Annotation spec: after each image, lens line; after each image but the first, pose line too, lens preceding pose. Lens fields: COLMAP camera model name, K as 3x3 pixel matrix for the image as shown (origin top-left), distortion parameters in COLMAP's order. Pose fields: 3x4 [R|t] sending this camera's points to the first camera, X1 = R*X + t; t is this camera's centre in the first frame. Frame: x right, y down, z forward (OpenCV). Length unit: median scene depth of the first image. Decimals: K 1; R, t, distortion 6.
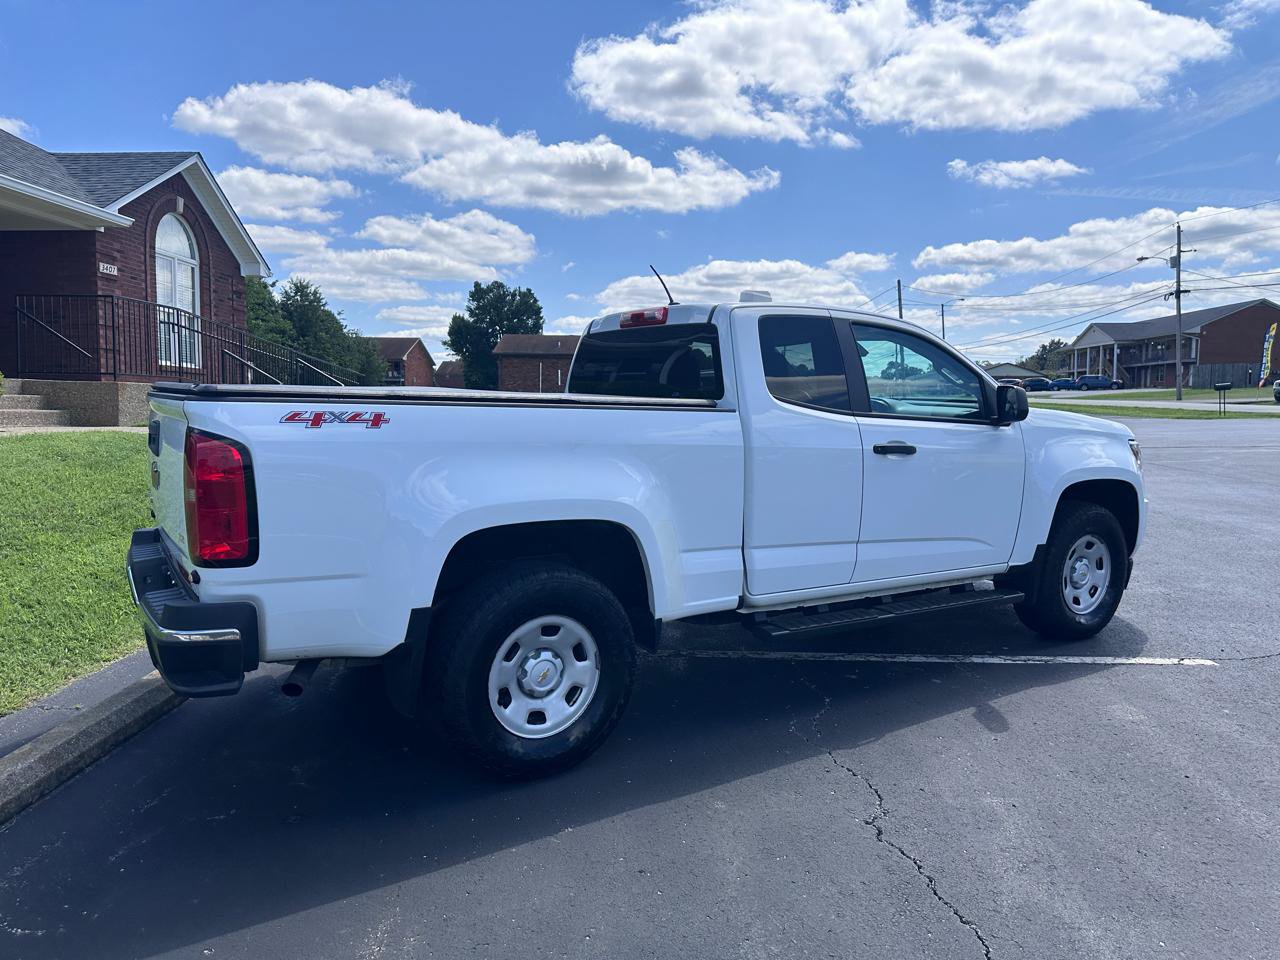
lens RADIAL K [[892.1, 0, 662.7], [0, 892.1, 485.3], [0, 0, 1]] dist [0.142431, -0.225196]
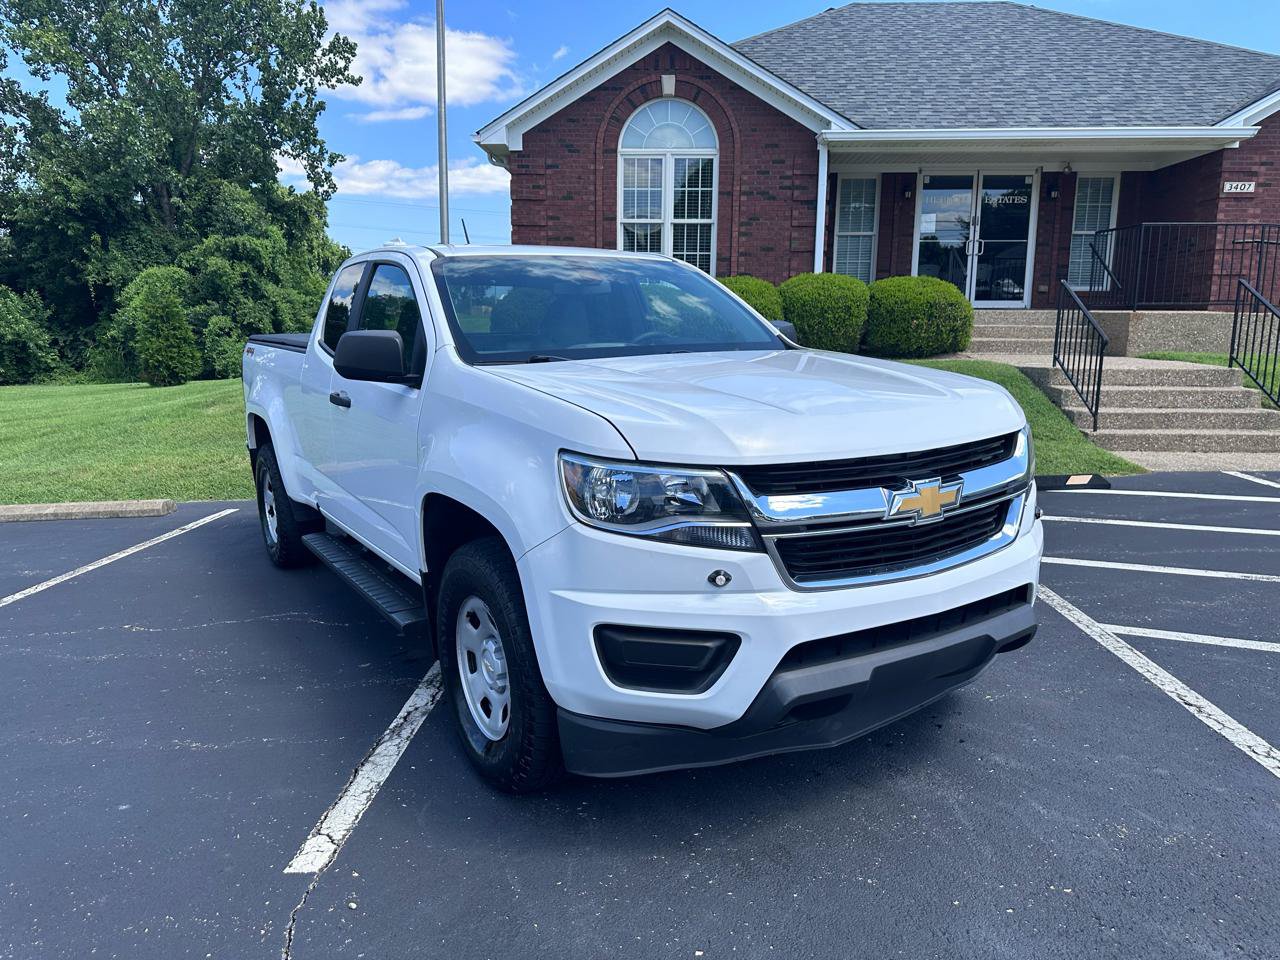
lens RADIAL K [[906.9, 0, 638.6], [0, 906.9, 498.7], [0, 0, 1]] dist [0.099753, -0.125491]
pose [[-0.022450, 0.182049, -0.983033, 0.075658], [-0.087572, 0.979143, 0.183329, -0.008809], [0.995905, 0.090202, -0.006039, 0.082493]]
